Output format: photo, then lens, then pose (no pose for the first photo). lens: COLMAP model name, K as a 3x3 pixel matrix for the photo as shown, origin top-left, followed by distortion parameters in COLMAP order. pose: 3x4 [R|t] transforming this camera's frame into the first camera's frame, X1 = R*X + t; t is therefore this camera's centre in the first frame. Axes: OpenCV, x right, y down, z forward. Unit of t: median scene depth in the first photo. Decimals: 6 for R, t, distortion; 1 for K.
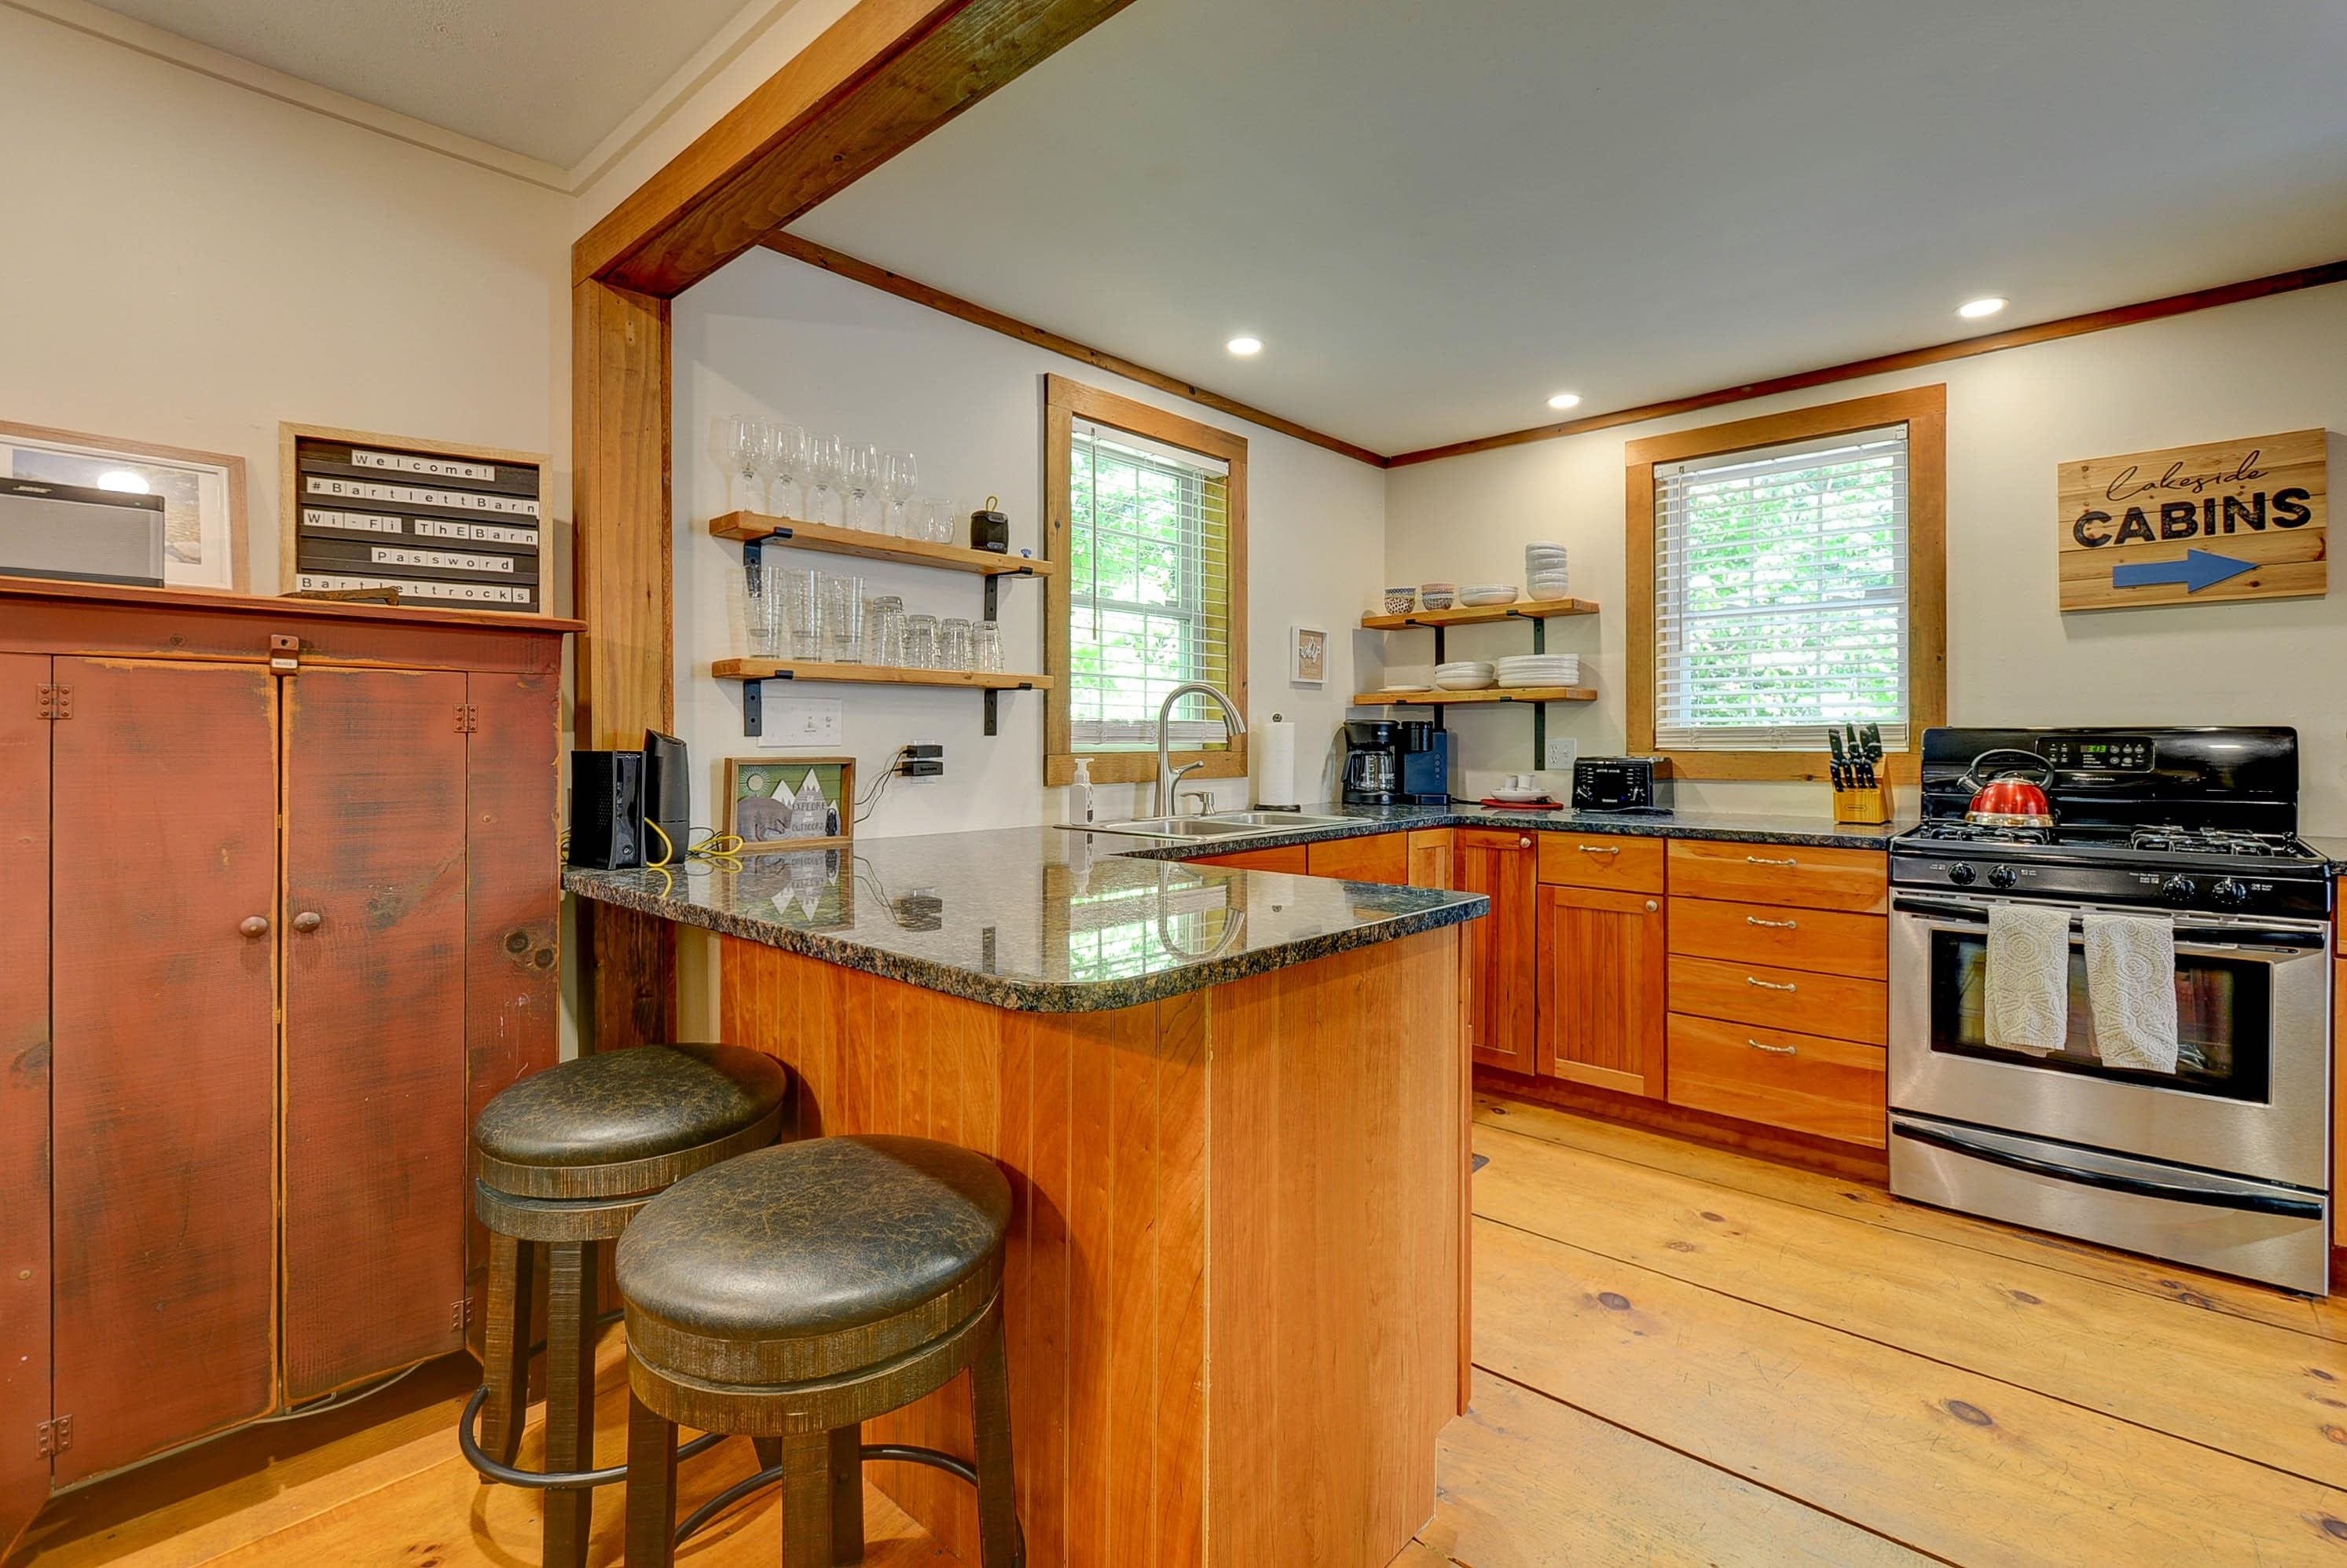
lens RADIAL K [[1062.4, 0, 1170.0], [0, 1062.4, 739.6], [0, 0, 1]] dist [0.001282, -0.005848]
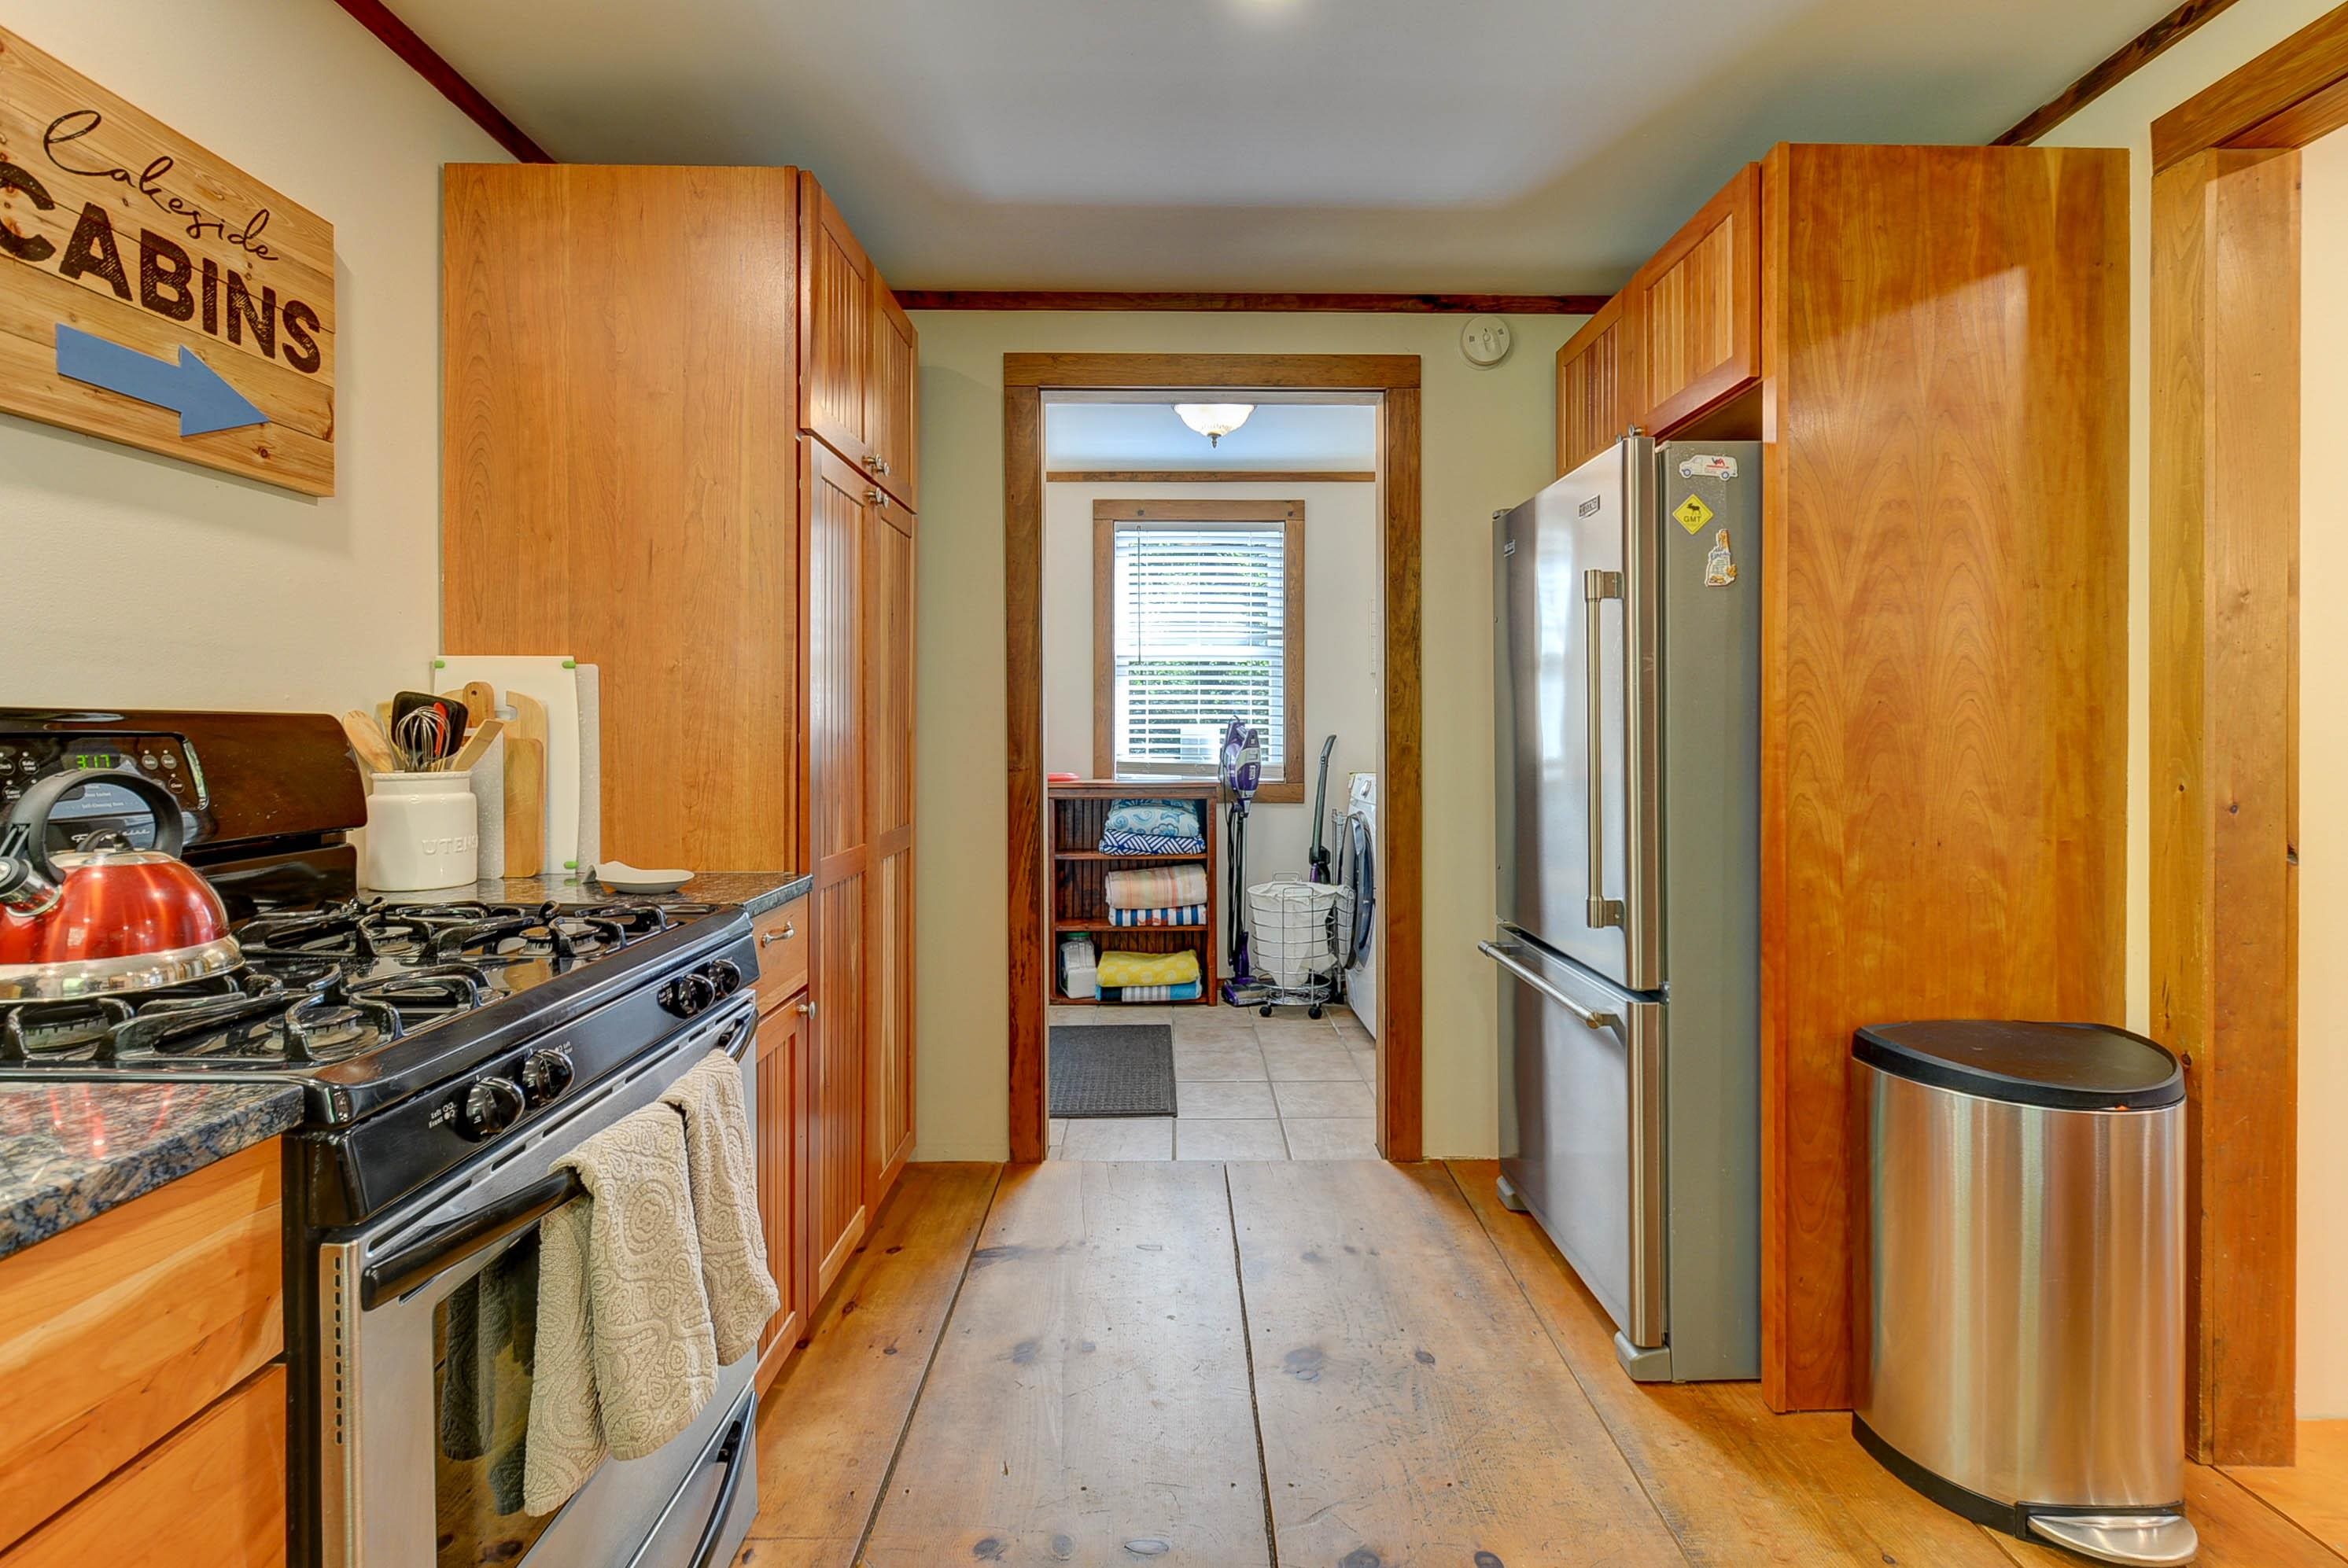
lens RADIAL K [[1044.6, 0, 1185.6], [0, 1044.6, 738.9], [0, 0, 1]] dist [0.000300, -0.000396]
pose [[-0.682600, -0.003512, 0.730784, 0.299539], [0.005258, 0.999939, 0.009717, -0.002288], [-0.730773, 0.010475, -0.682540, 0.997378]]
